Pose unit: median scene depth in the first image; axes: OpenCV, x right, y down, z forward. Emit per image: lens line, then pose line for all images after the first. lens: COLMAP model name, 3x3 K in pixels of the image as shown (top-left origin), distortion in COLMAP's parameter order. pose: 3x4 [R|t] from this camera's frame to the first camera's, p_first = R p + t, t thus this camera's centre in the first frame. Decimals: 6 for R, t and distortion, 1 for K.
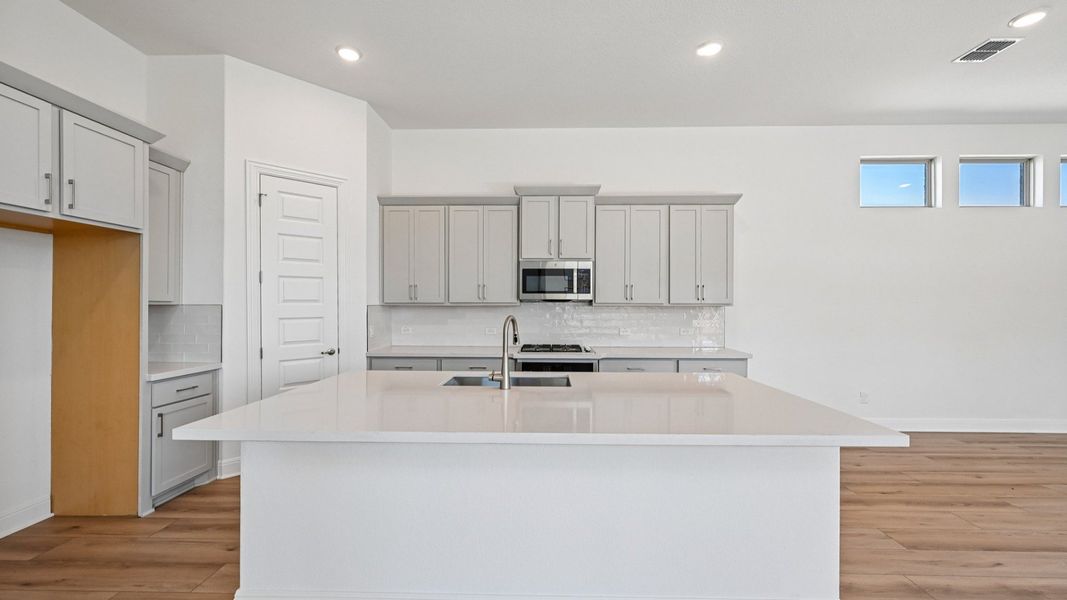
lens RADIAL K [[417.4, 0, 535.9], [0, 417.4, 304.6], [0, 0, 1]] dist [-0.000118, -0.000106]
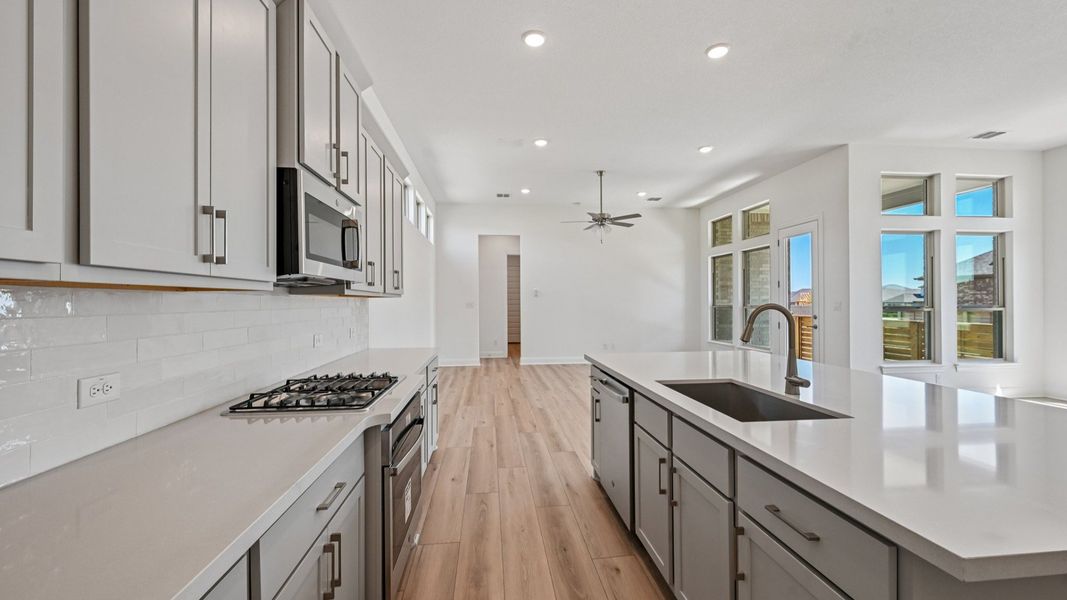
lens RADIAL K [[417.4, 0, 536.0], [0, 417.4, 297.6], [0, 0, 1]] dist [-0.000118, -0.000106]
pose [[-0.137869, 0.005961, 0.990433, -0.427176], [-0.002258, 0.999977, -0.006333, 0.009913], [-0.990448, -0.003110, -0.137852, 0.840908]]
